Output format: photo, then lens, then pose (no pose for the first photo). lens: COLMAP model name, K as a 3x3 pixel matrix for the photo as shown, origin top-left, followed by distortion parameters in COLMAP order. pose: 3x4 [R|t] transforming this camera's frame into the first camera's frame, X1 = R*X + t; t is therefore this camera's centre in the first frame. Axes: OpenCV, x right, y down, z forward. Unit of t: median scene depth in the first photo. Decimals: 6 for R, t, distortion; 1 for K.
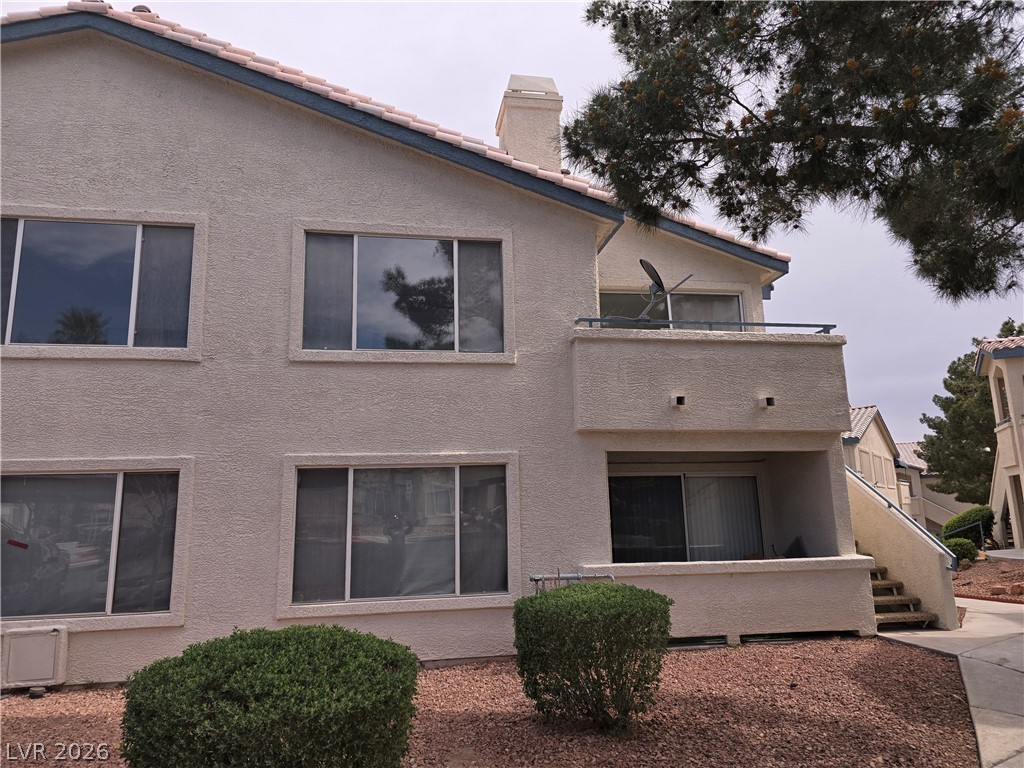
lens RADIAL K [[687.9, 0, 513.0], [0, 687.9, 380.5], [0, 0, 1]] dist [0.069493, -0.071462]
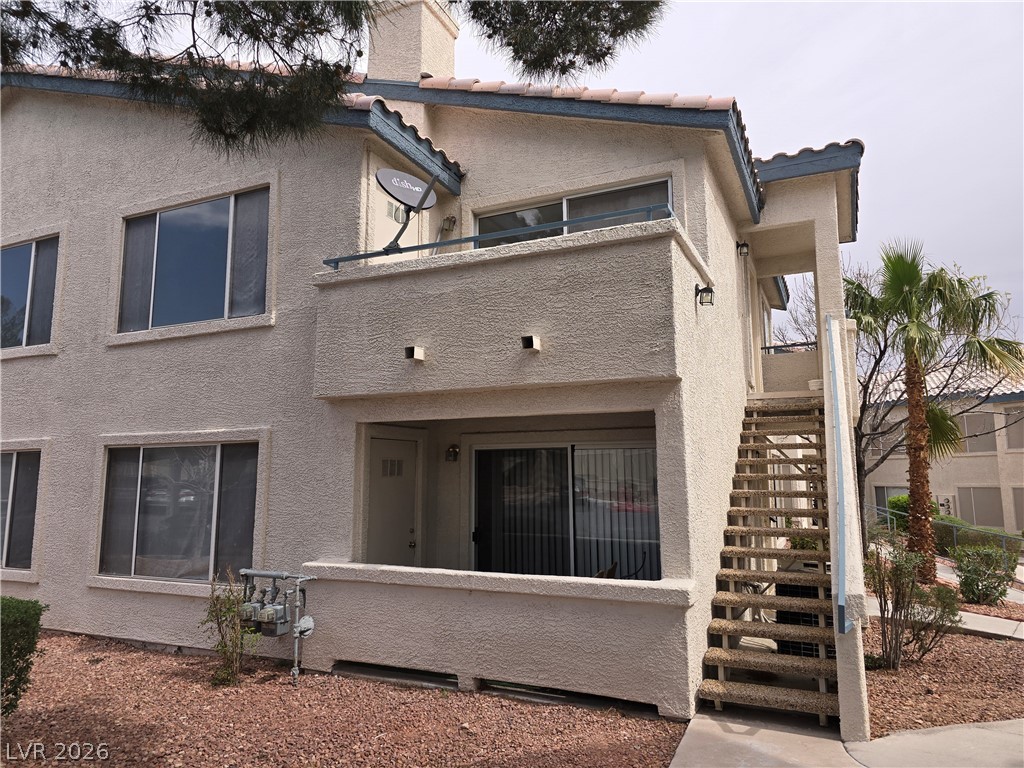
lens RADIAL K [[687.9, 0, 513.0], [0, 687.9, 380.5], [0, 0, 1]] dist [0.069493, -0.071462]
pose [[0.818550, -0.059613, -0.571334, 0.767171], [0.093360, 0.995183, 0.029919, 0.048185], [0.566798, -0.077829, 0.820172, 0.462591]]
